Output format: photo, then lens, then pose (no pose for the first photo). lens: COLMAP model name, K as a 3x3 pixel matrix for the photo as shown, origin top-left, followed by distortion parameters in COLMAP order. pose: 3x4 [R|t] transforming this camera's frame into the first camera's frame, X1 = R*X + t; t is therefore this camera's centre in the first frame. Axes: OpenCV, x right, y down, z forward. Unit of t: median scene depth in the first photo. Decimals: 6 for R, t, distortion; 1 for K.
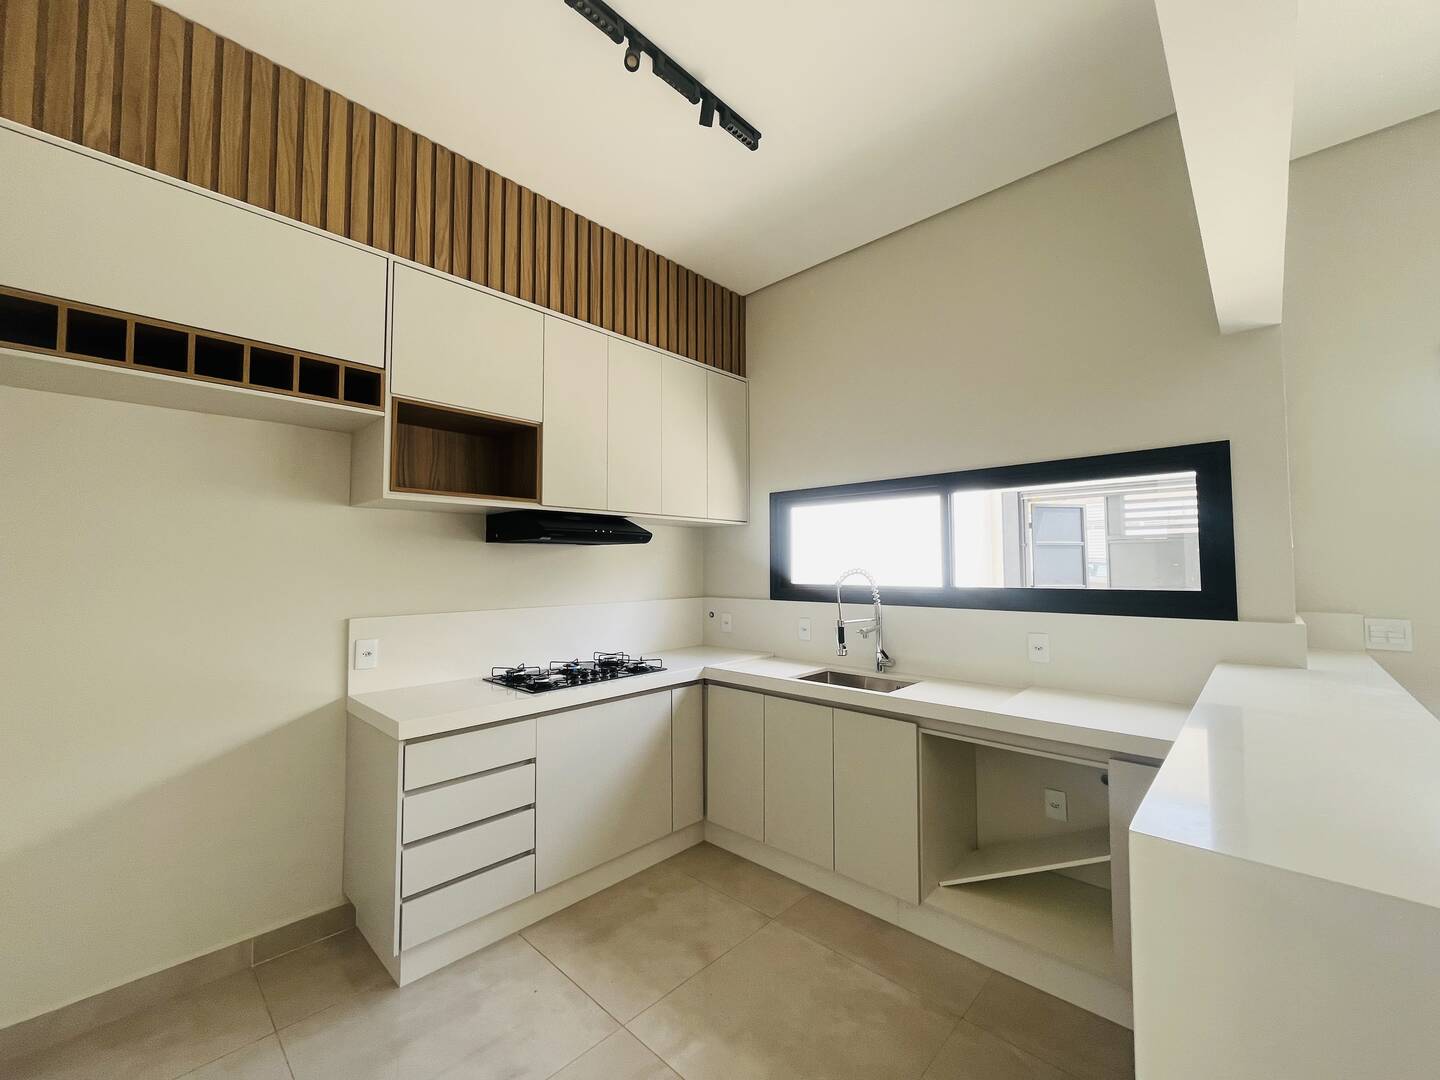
lens RADIAL K [[585.1, 0, 744.3], [0, 585.1, 532.9], [0, 0, 1]] dist [-0.003322, -0.000250]
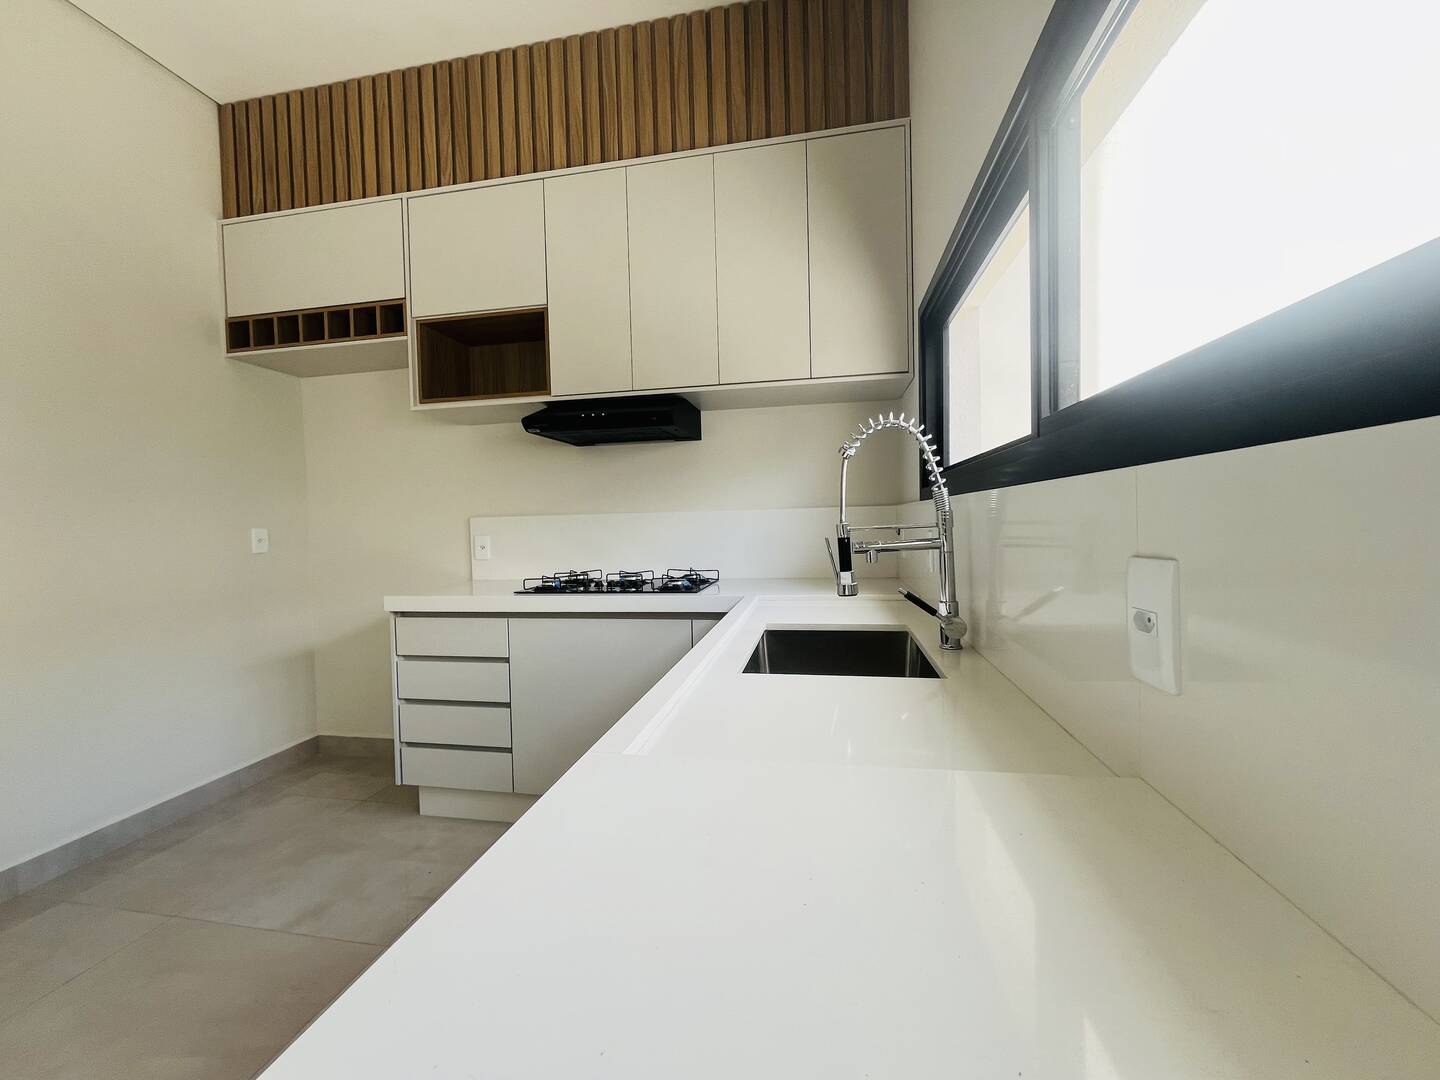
lens RADIAL K [[585.1, 0, 699.6], [0, 585.1, 535.0], [0, 0, 1]] dist [-0.003322, -0.000250]
pose [[0.516408, 0.015777, -0.856197, 0.597377], [0.073830, 0.995287, 0.062870, 0.137745], [0.853154, -0.095680, 0.512810, 0.751656]]
